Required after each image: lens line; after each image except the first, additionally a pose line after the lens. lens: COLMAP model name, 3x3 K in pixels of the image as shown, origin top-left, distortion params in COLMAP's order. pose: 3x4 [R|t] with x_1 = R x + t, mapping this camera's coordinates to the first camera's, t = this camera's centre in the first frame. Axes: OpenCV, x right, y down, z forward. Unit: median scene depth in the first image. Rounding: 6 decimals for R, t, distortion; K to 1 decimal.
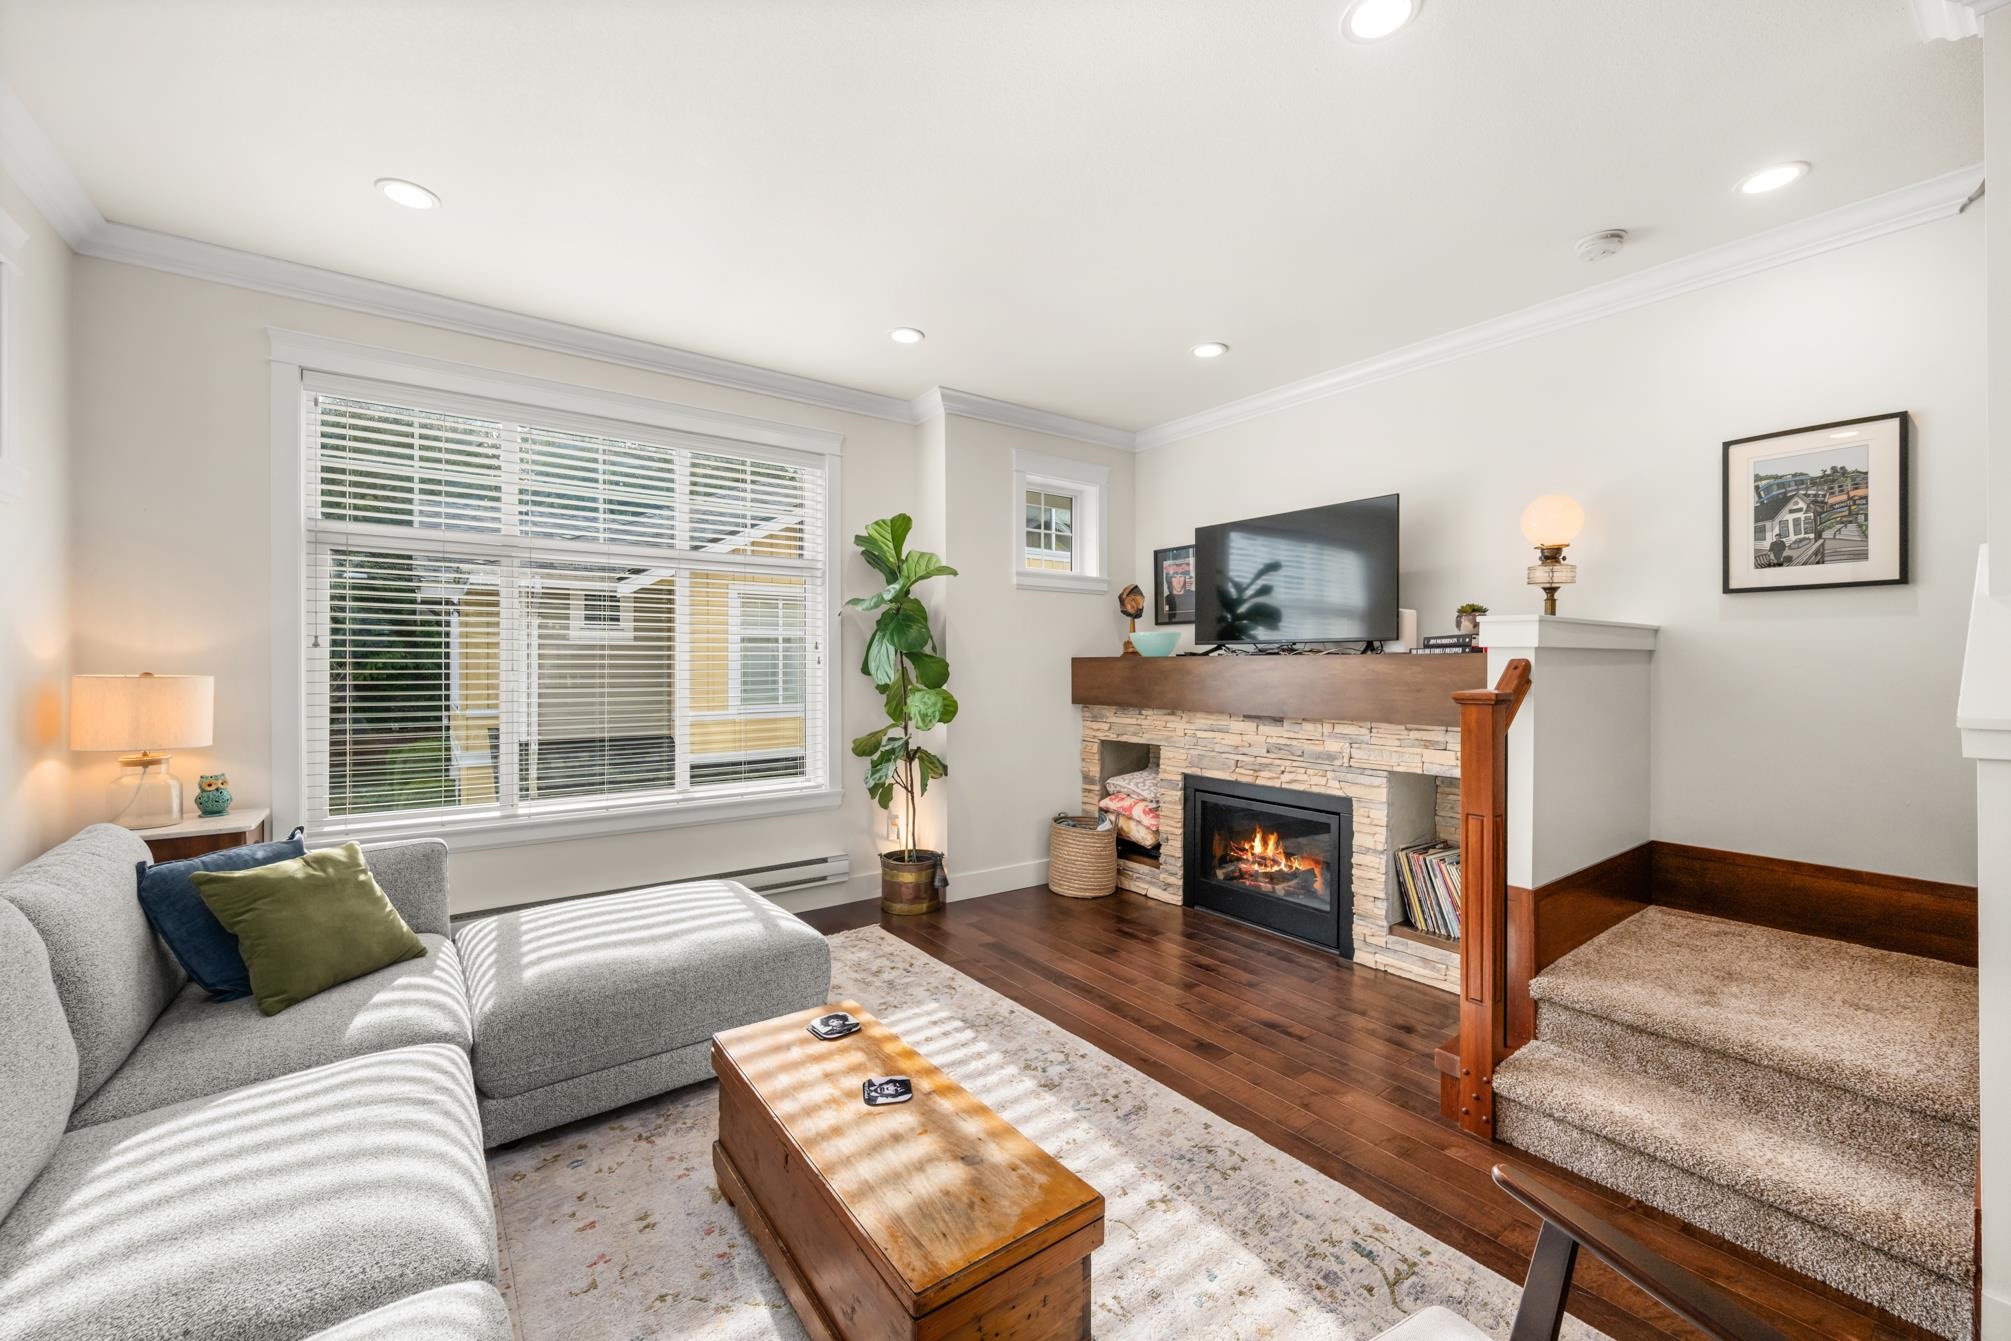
lens RADIAL K [[789.2, 0, 1001.8], [0, 789.2, 668.8], [0, 0, 1]] dist [0.000629, -0.002396]
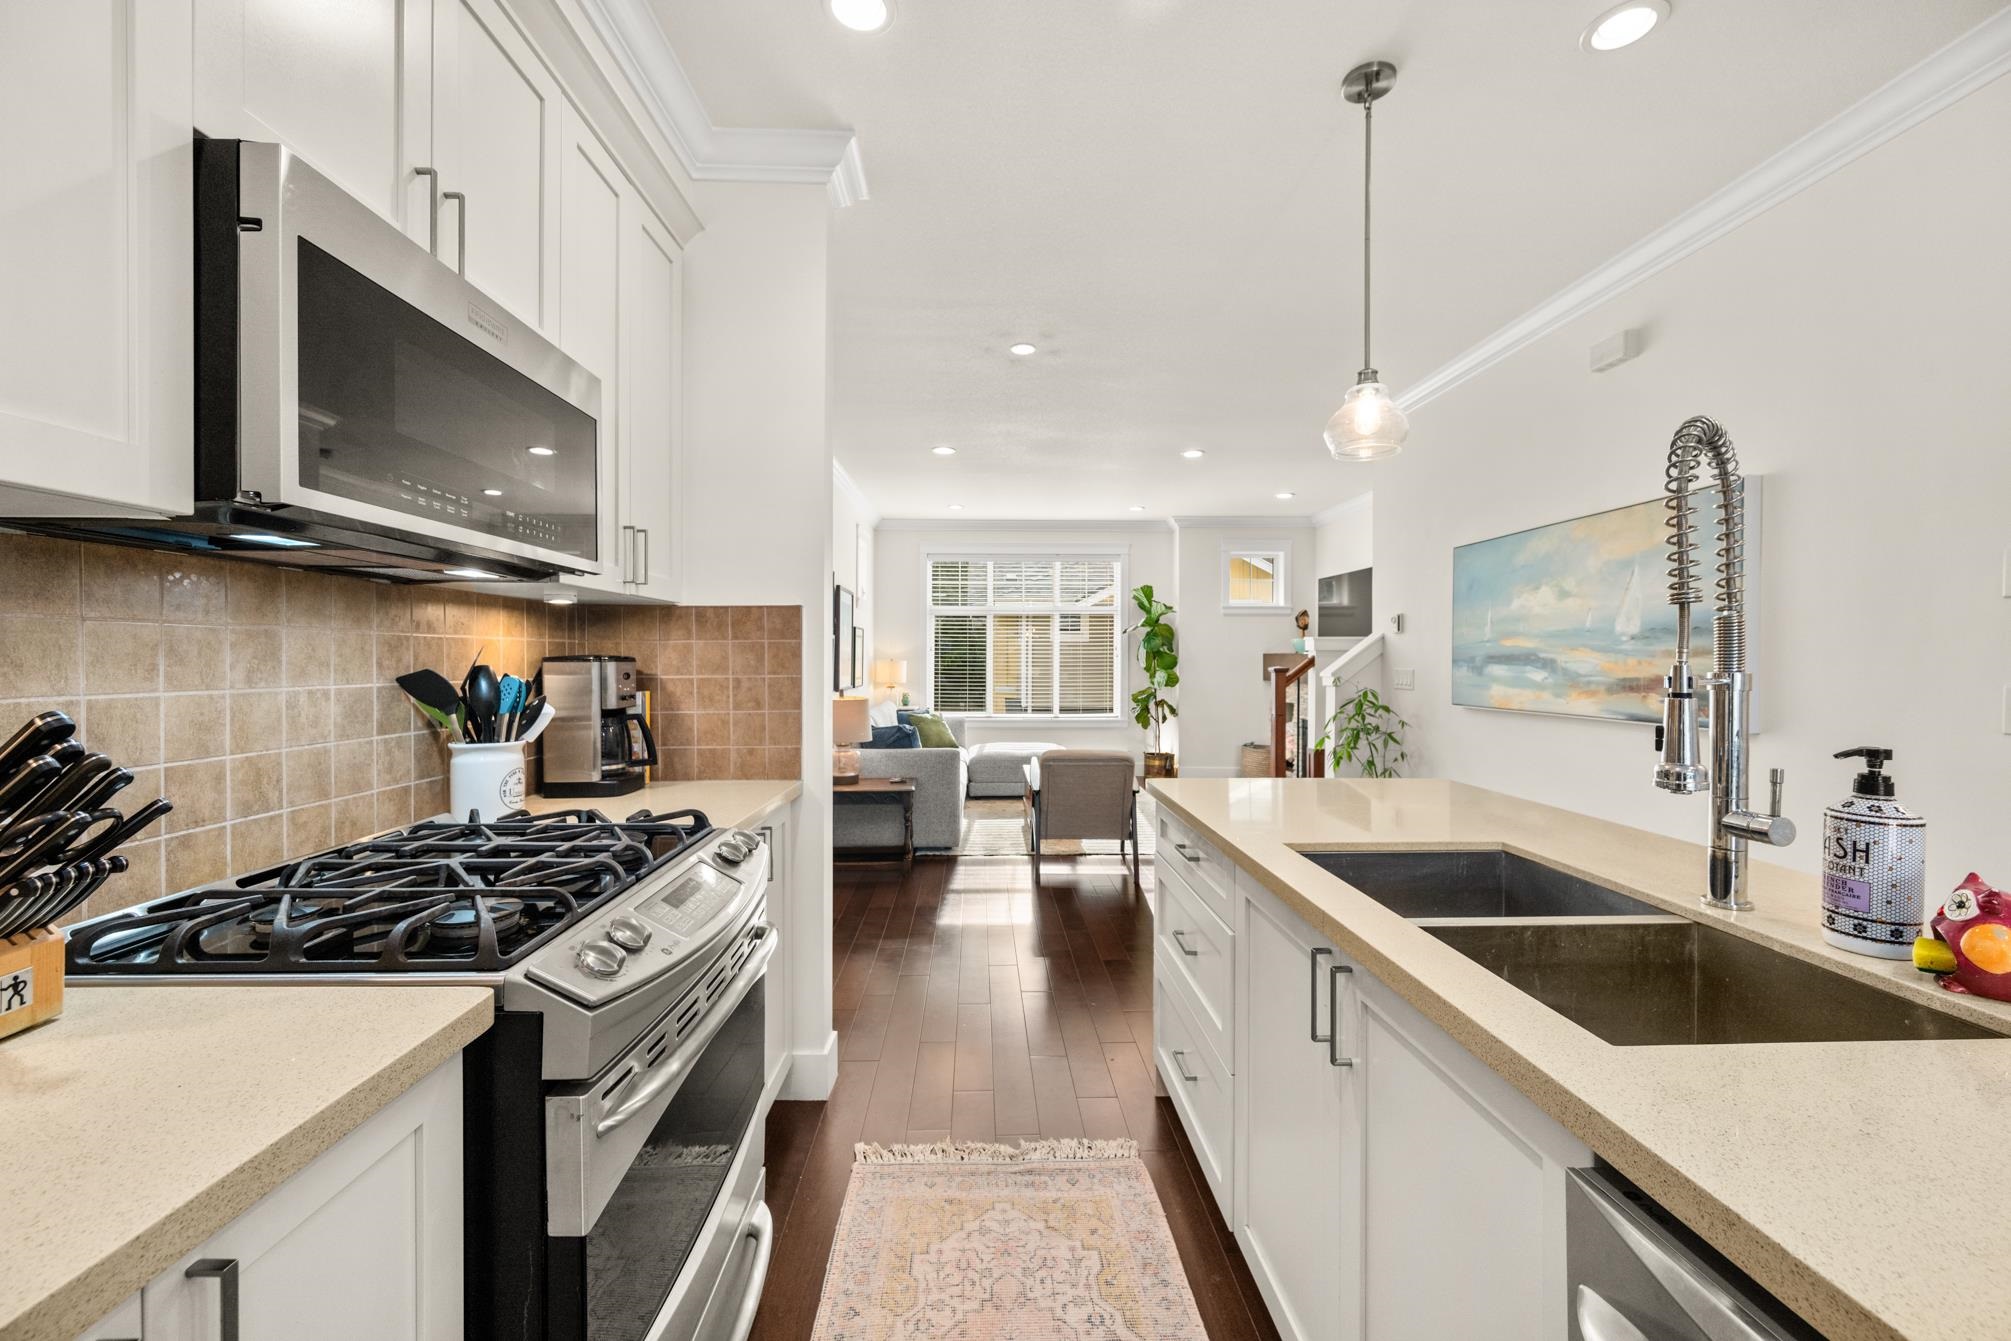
lens RADIAL K [[825.3, 0, 1012.4], [0, 825.3, 669.0], [0, 0, 1]] dist [-0.001039, 0.001017]
pose [[0.827776, 0.009067, -0.560985, 0.823424], [-0.005586, 0.999953, 0.007919, 0.009866], [0.561031, -0.003421, 0.827788, -1.023256]]
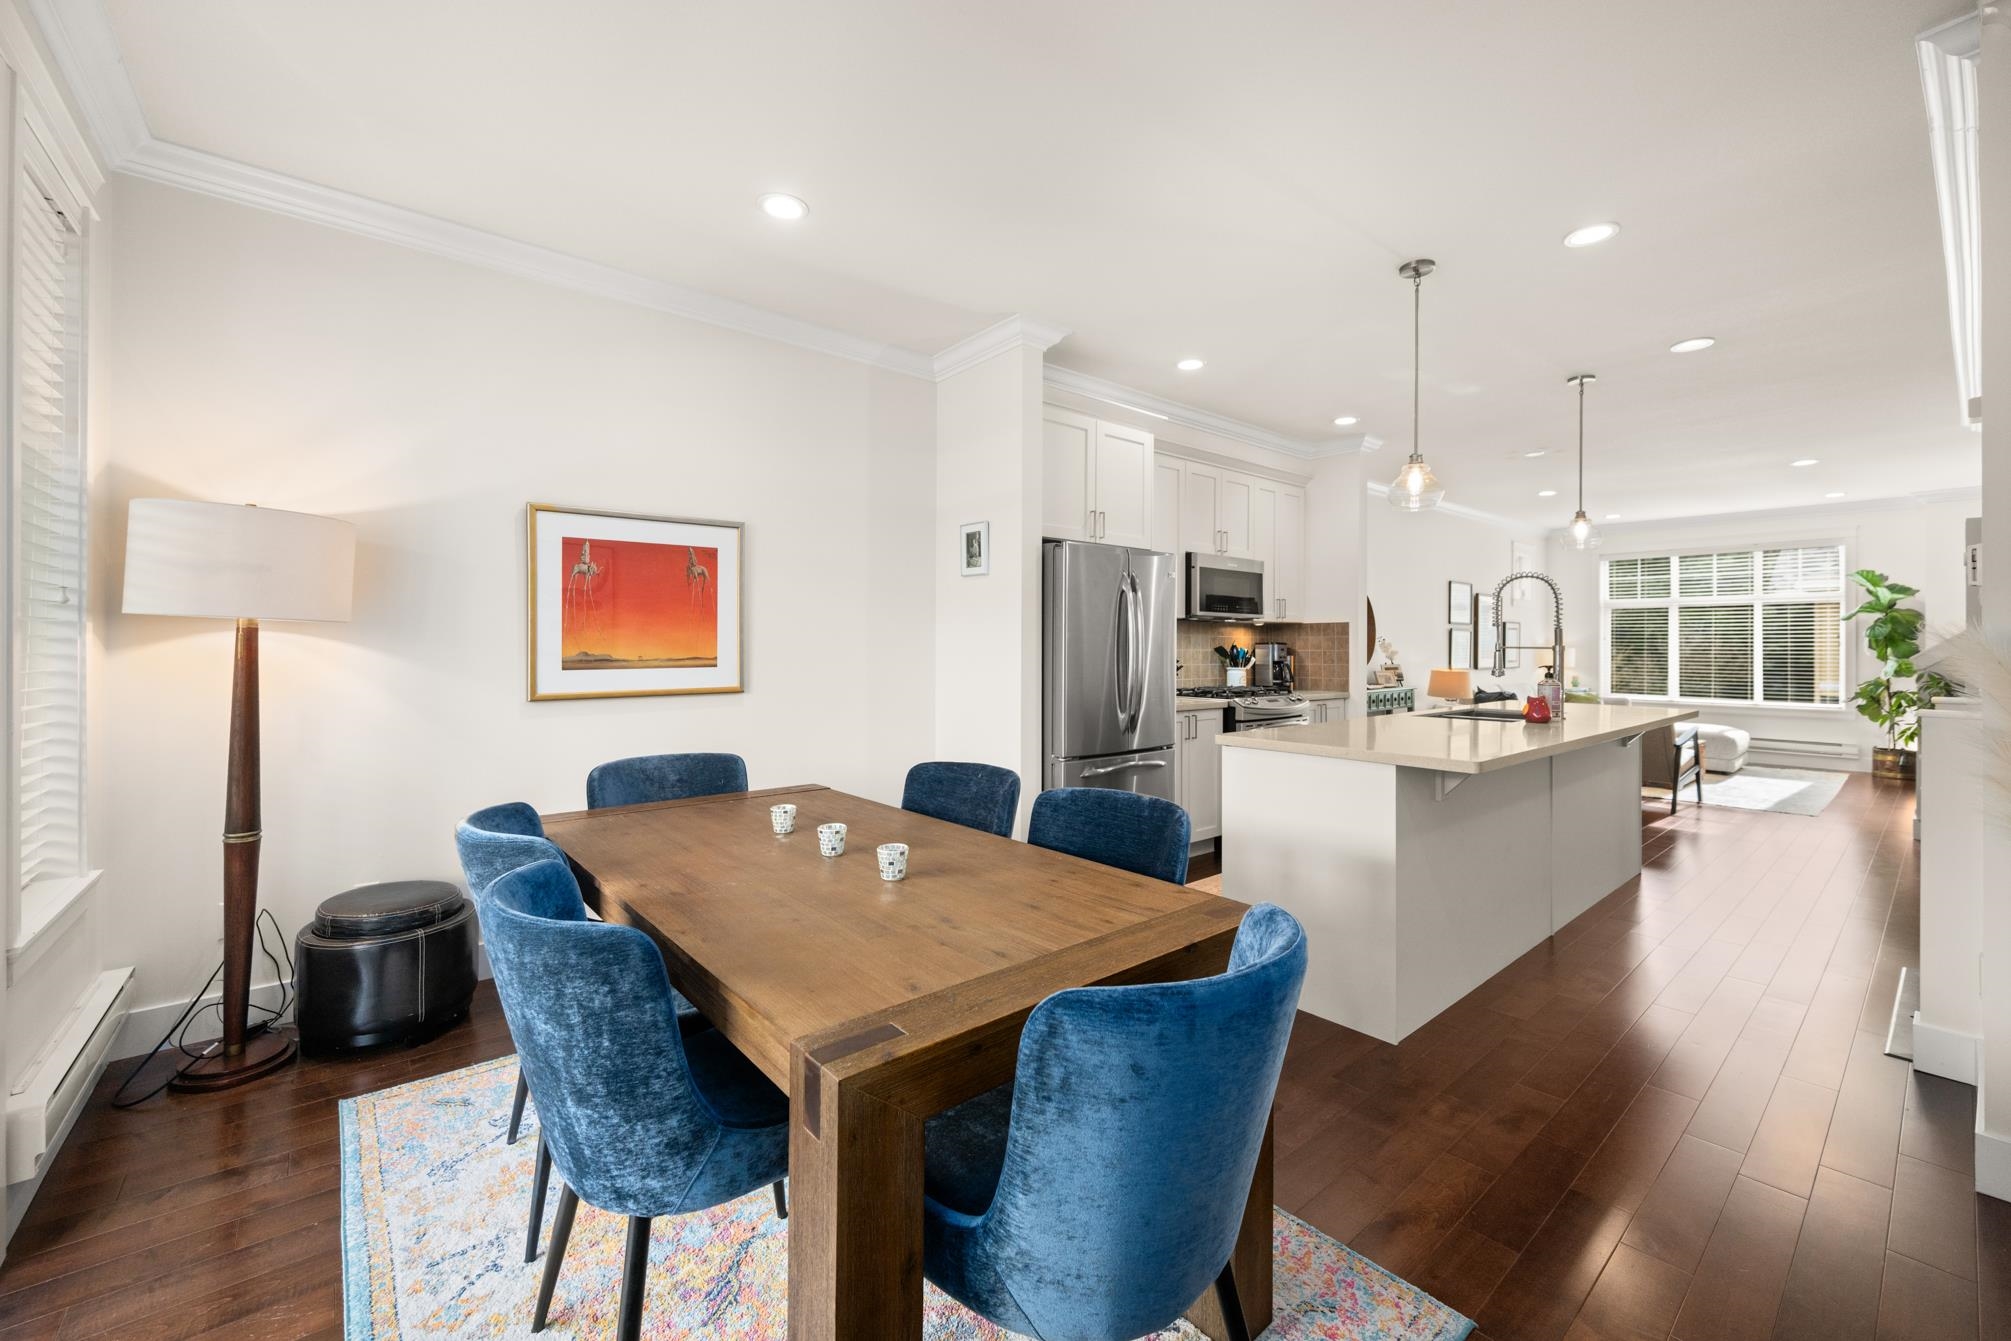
lens RADIAL K [[789.2, 0, 983.6], [0, 789.2, 641.3], [0, 0, 1]] dist [0.000629, -0.002396]
pose [[0.046861, -0.006013, -0.998883, 1.808634], [-0.010074, 0.999928, -0.006492, 0.020357], [0.998851, 0.010367, 0.046797, -1.360280]]
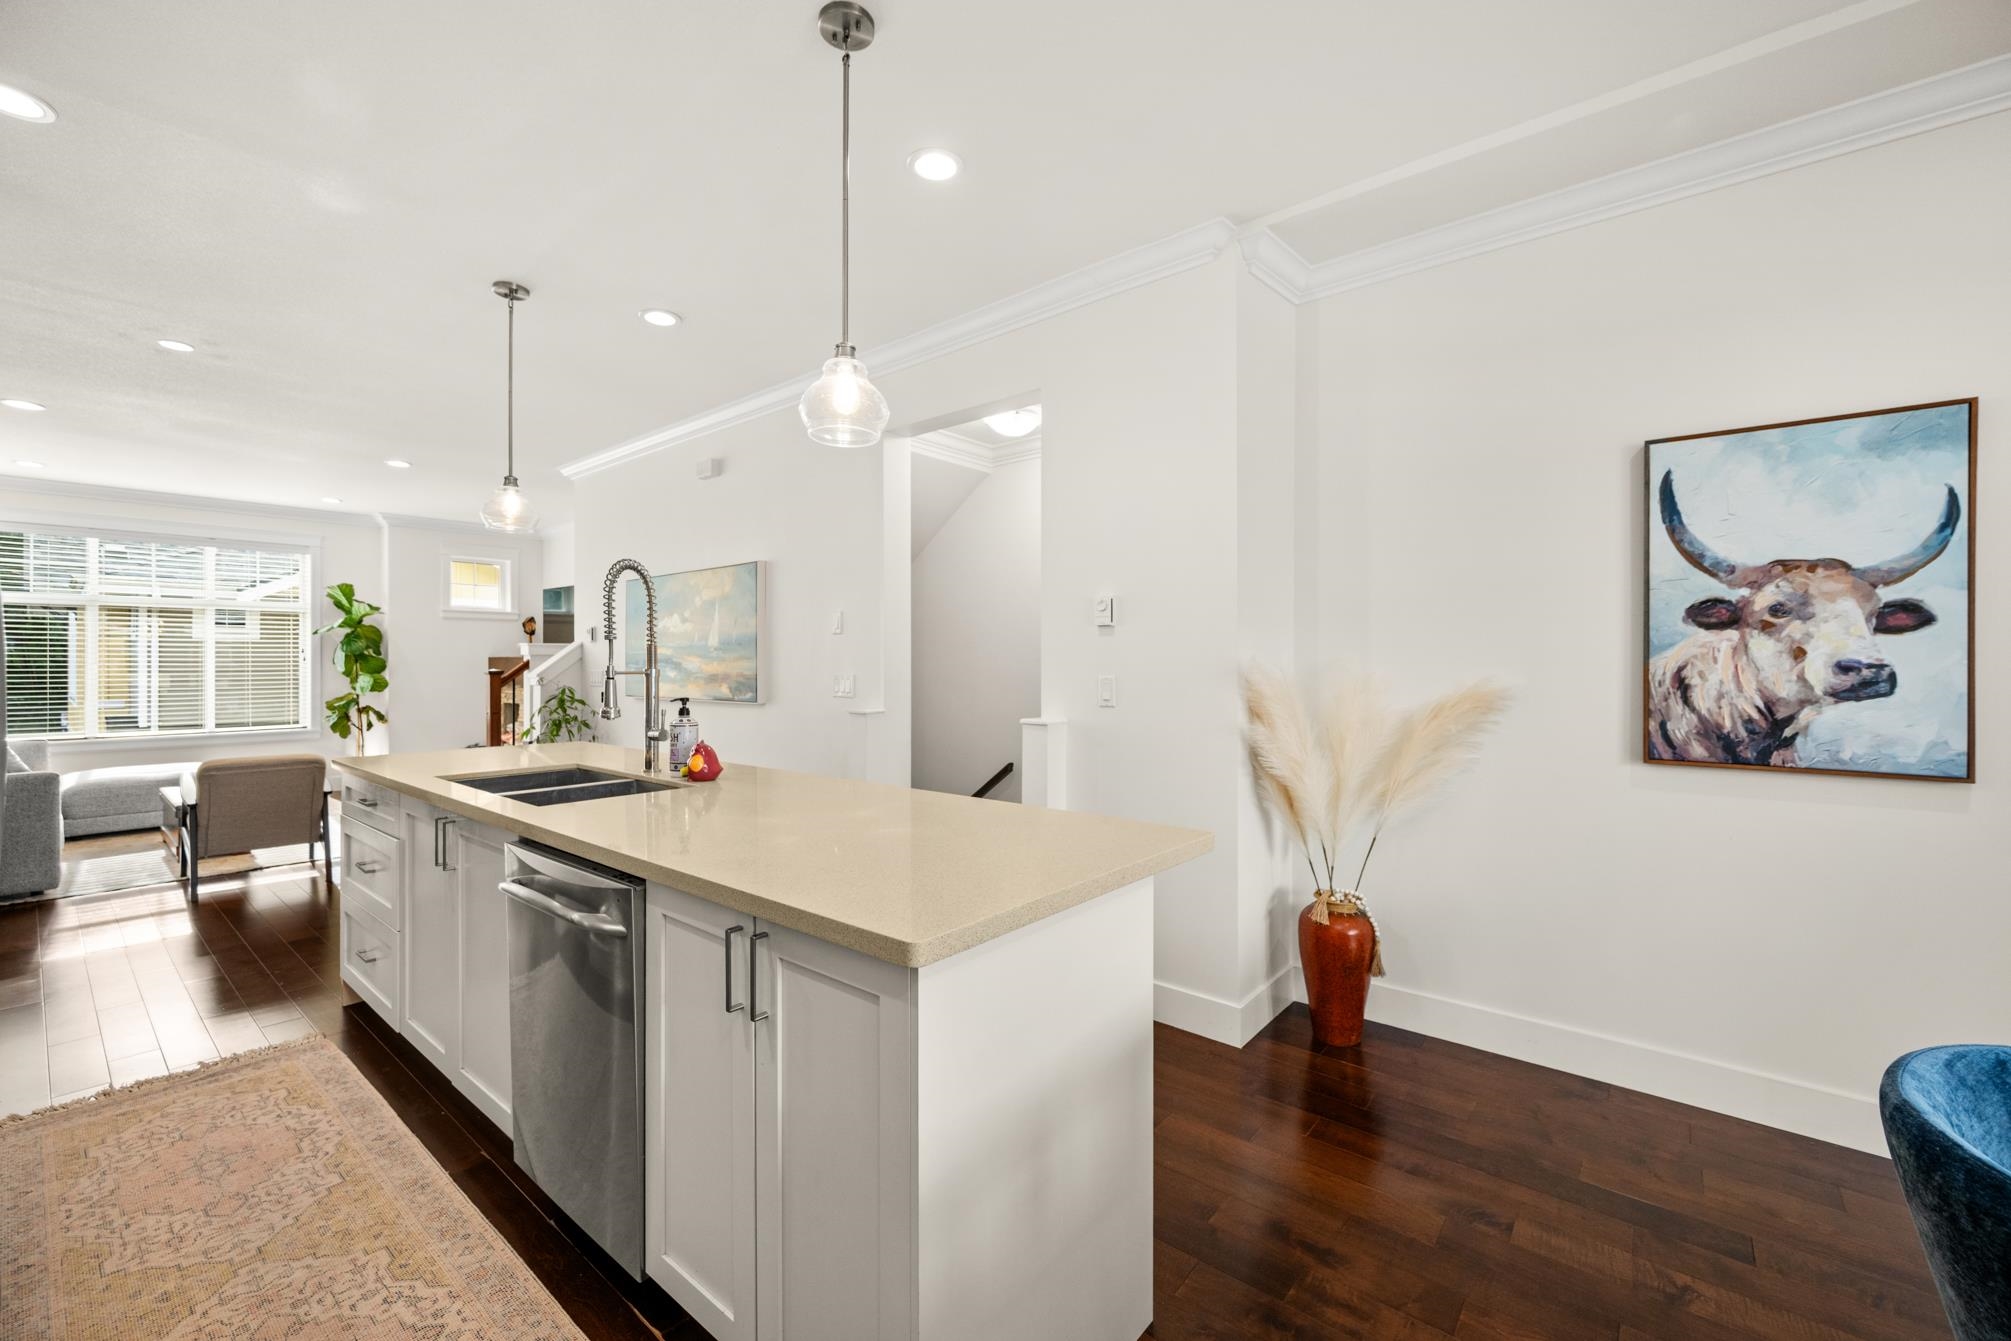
lens RADIAL K [[825.3, 0, 1002.3], [0, 825.3, 662.3], [0, 0, 1]] dist [-0.001039, 0.001017]
pose [[0.973315, 0.000015, 0.229472, 1.005807], [0.001283, 0.999984, -0.005508, 0.010751], [-0.229468, 0.005656, 0.973300, -1.376605]]
